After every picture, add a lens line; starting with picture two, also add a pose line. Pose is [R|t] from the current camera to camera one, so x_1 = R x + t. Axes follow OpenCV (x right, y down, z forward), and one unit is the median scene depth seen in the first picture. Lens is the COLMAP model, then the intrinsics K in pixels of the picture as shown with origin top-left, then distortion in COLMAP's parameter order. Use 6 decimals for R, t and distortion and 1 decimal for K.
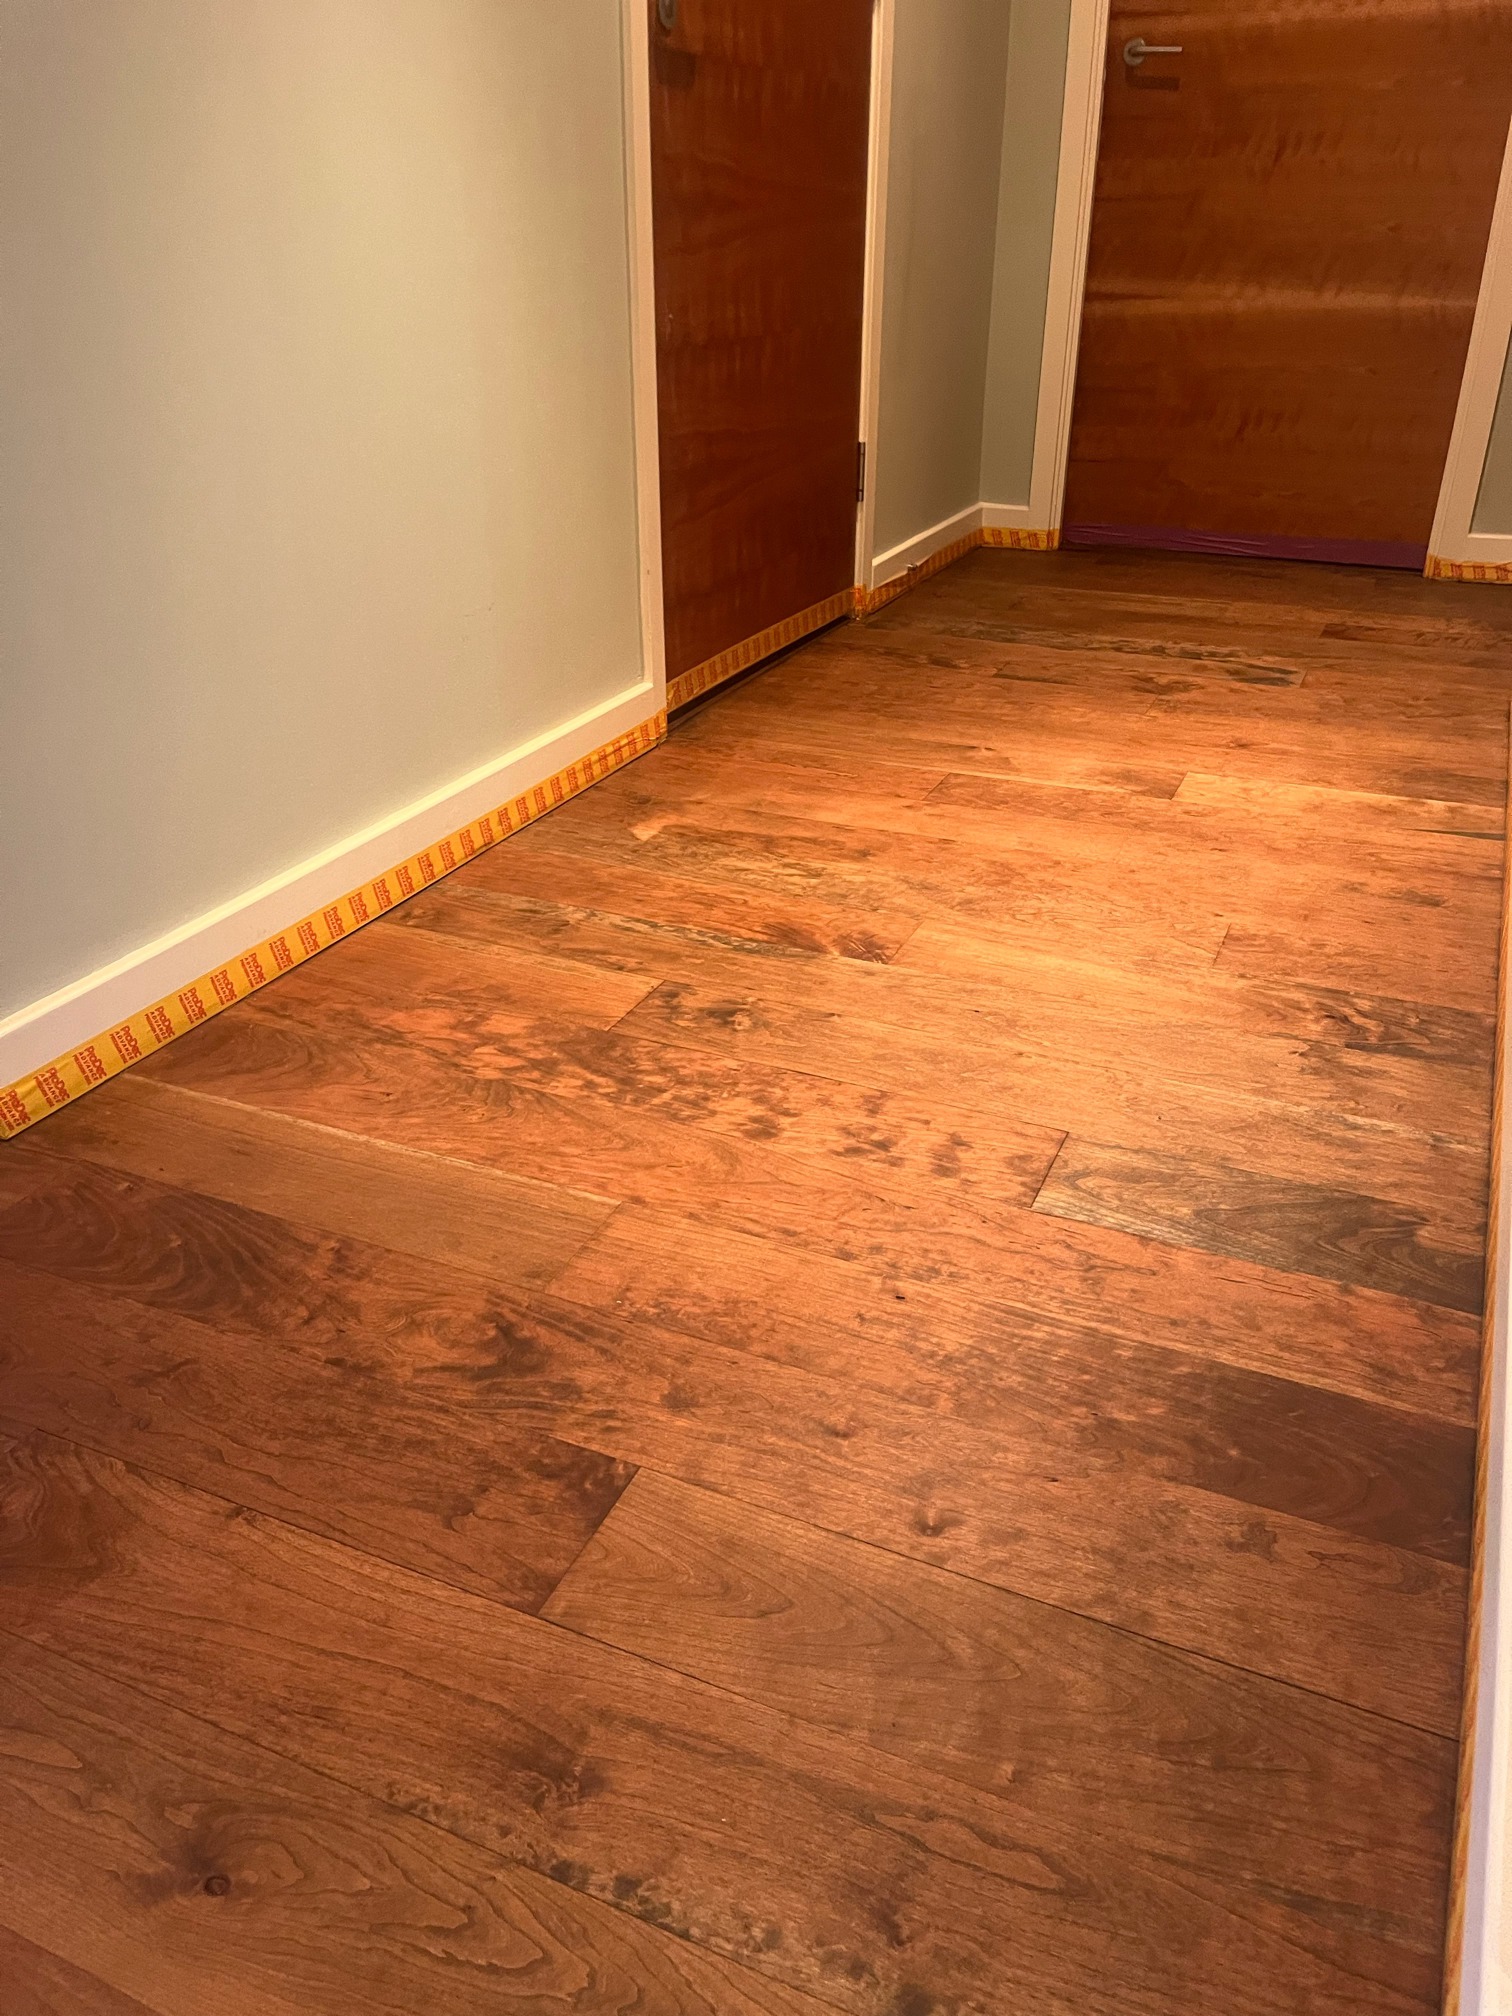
lens RADIAL K [[1529.8, 0, 752.4], [0, 1529.8, 1013.0], [0, 0, 1]] dist [0.046919, -0.047386]
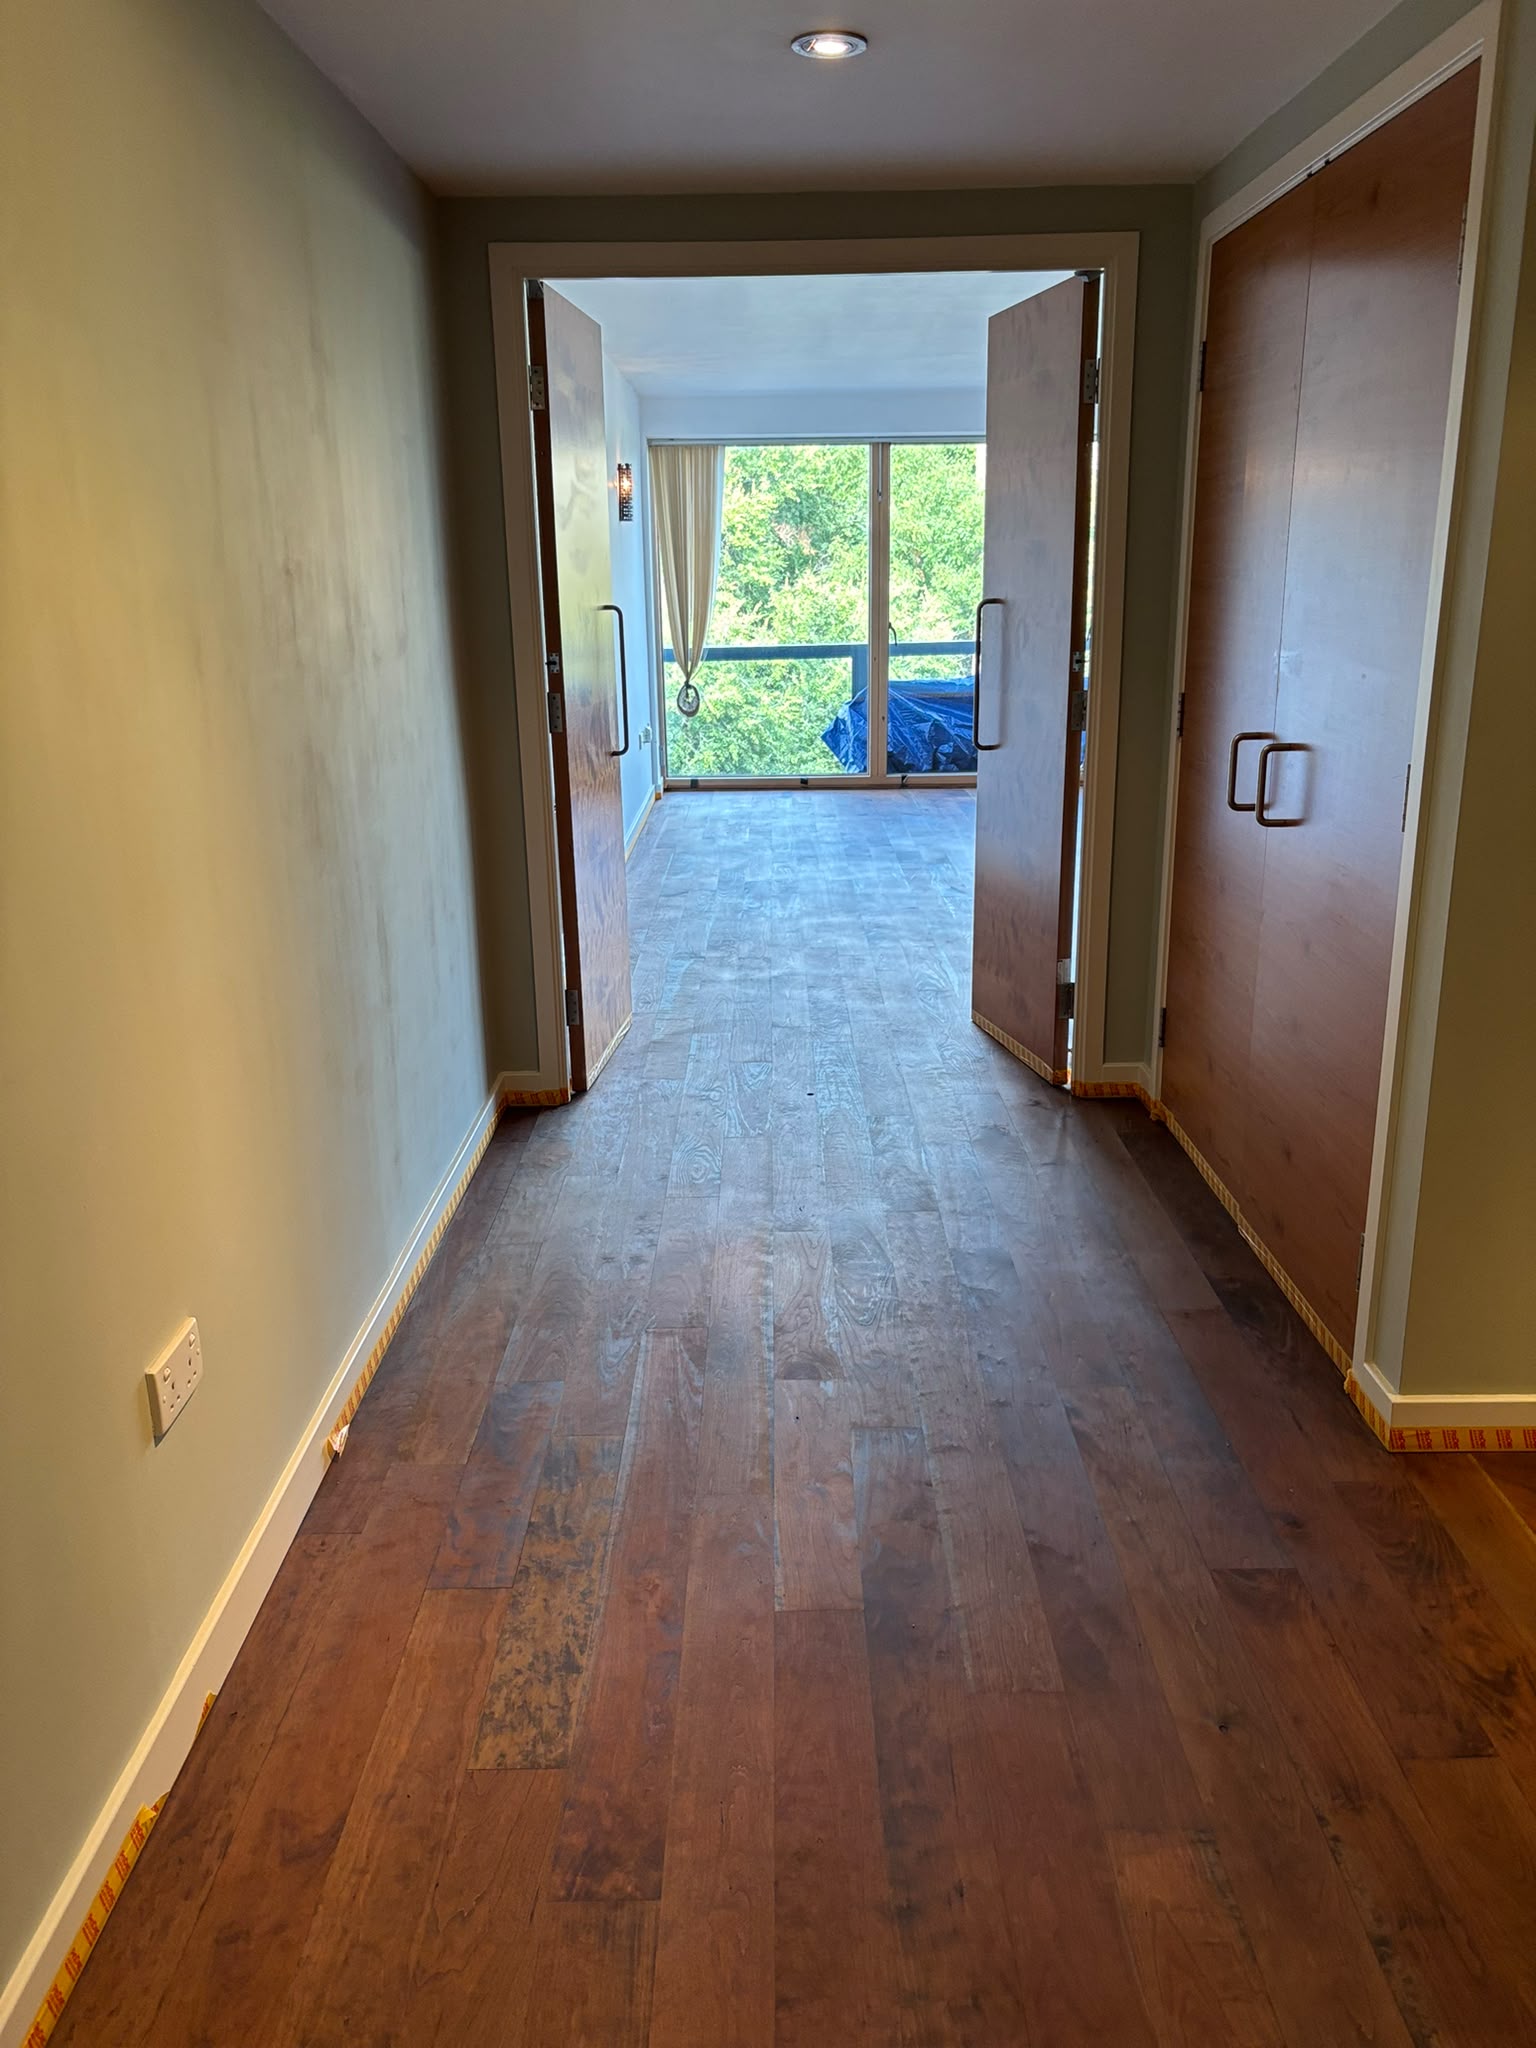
lens RADIAL K [[1554.1, 0, 759.0], [0, 1554.1, 1007.7], [0, 0, 1]] dist [0.046919, -0.047386]
pose [[0.404717, 0.239999, -0.882386, 0.834544], [-0.401893, 0.913440, 0.064113, -0.247192], [0.821393, 0.328677, 0.466138, -0.776524]]
